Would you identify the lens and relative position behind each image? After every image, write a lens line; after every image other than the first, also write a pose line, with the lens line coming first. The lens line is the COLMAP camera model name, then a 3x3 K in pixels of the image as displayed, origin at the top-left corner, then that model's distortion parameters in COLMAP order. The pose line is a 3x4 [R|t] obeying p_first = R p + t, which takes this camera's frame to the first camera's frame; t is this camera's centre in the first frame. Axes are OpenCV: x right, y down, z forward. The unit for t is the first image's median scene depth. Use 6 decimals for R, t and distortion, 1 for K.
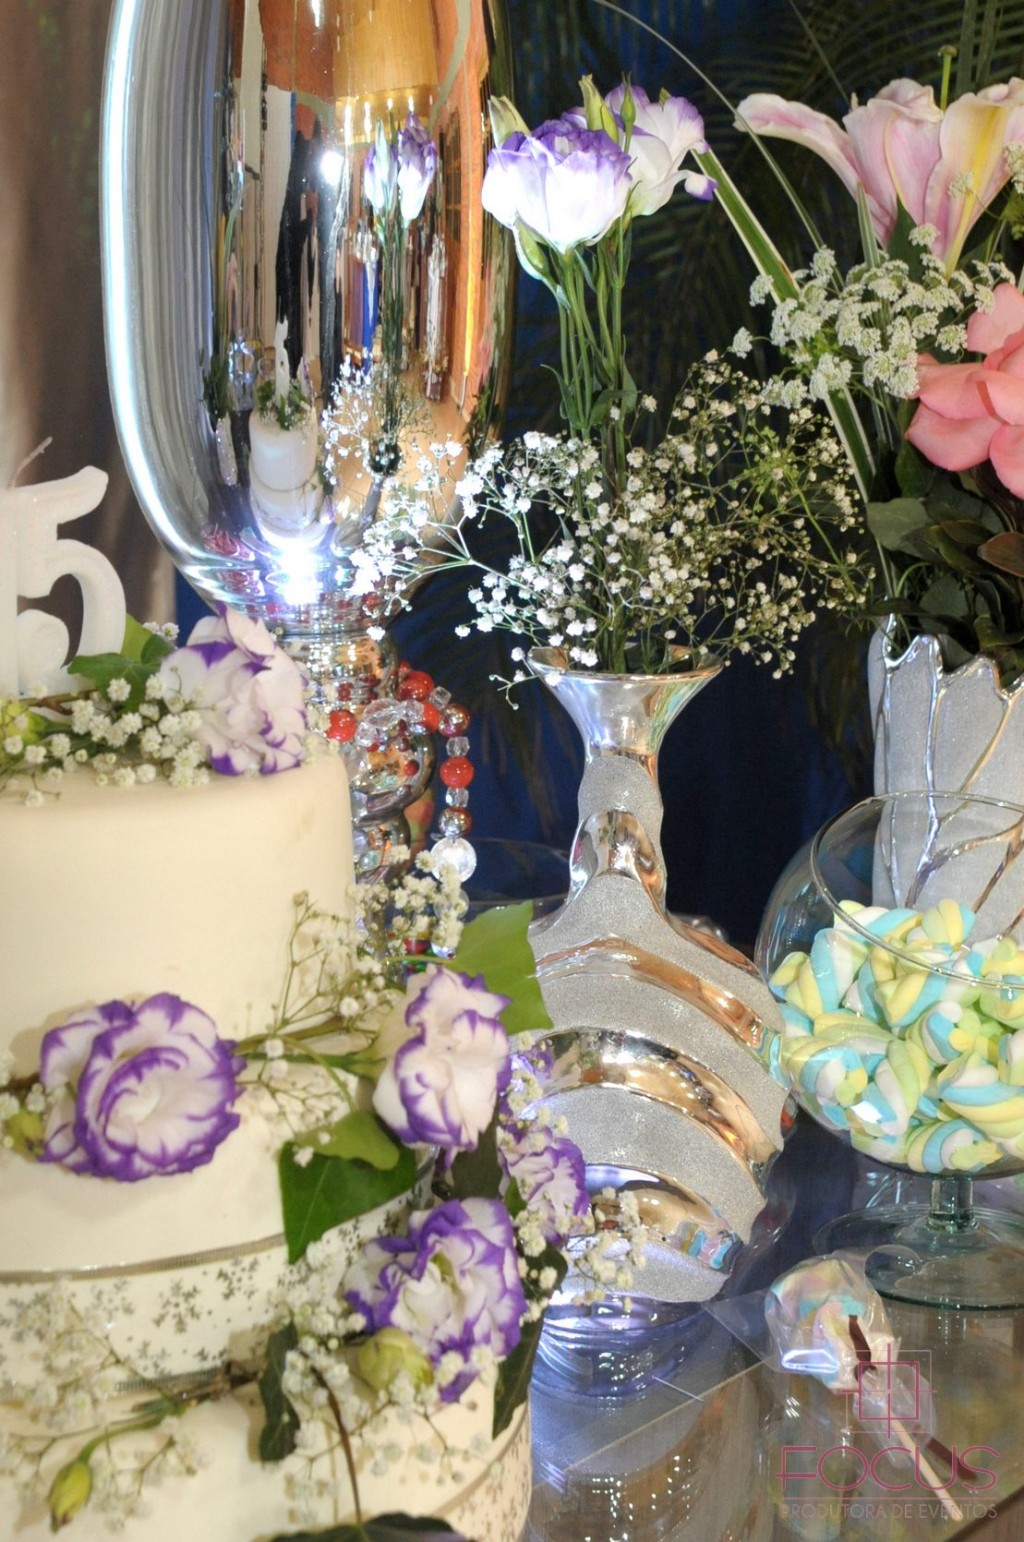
lens RADIAL K [[3293.3, 0, 517.1], [0, 3293.3, 811.6], [0, 0, 1]] dist [0.111142, 0.254431]
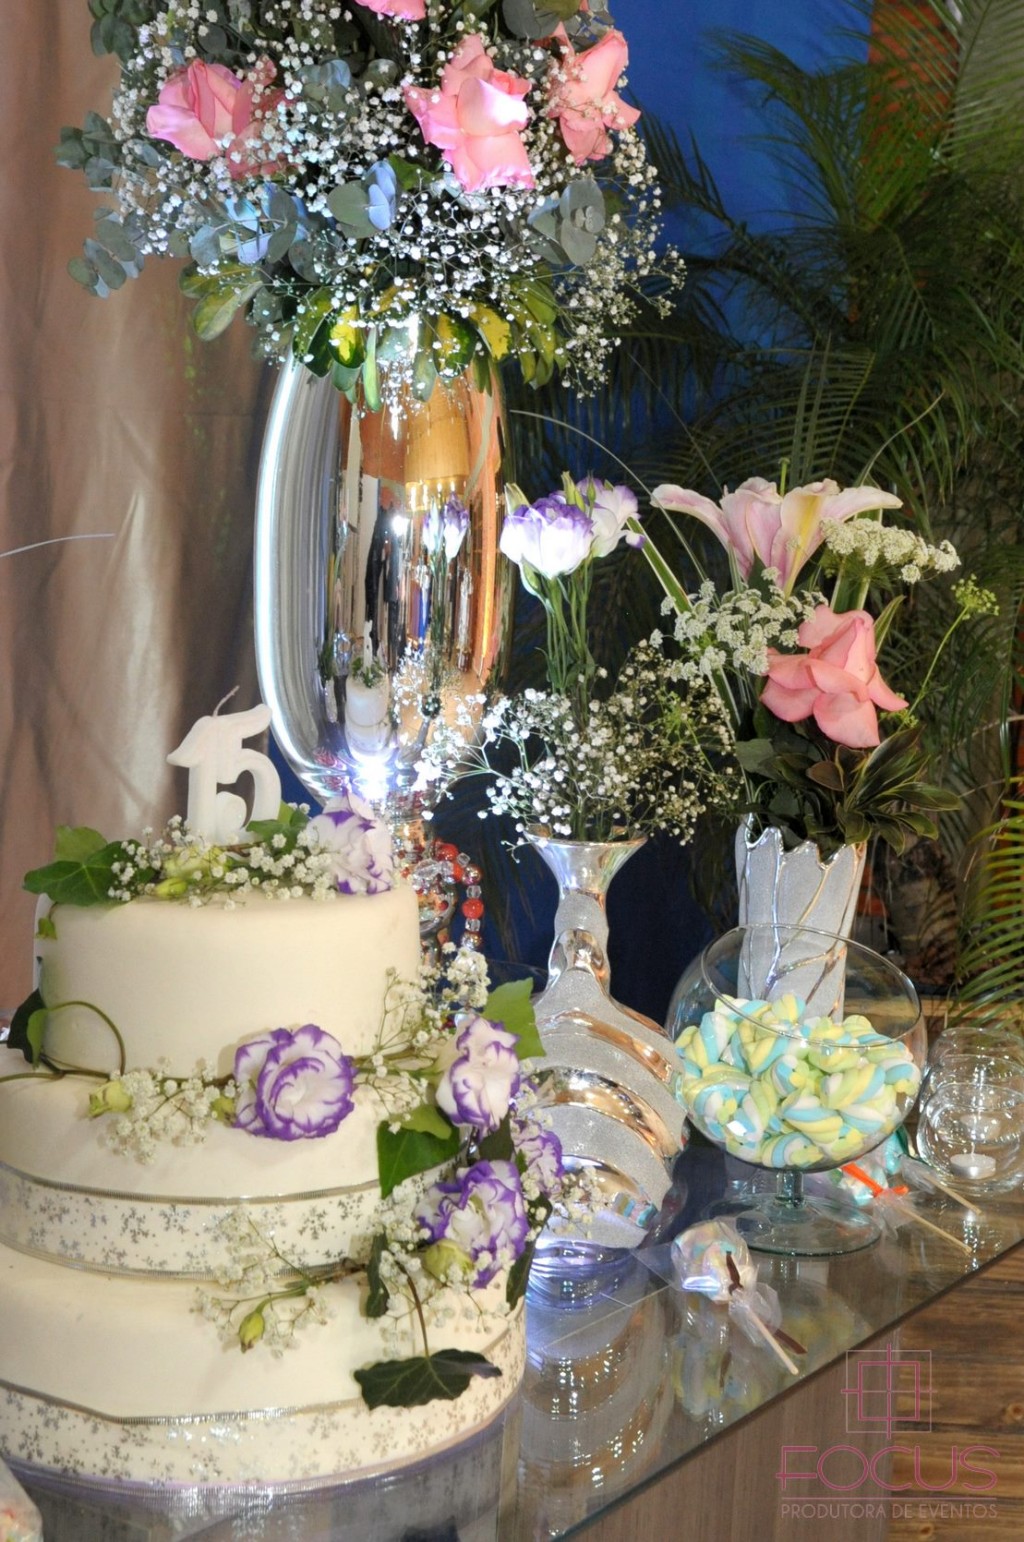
lens RADIAL K [[2372.5, 0, 512.0], [0, 2372.5, 771.0], [0, 0, 1]] dist [-0.000820, 0.026682]
pose [[0.999717, 0.012791, 0.020078, -0.026367], [-0.010907, 0.995765, -0.091291, 0.028914], [-0.021161, 0.091046, 0.995622, -0.137012]]
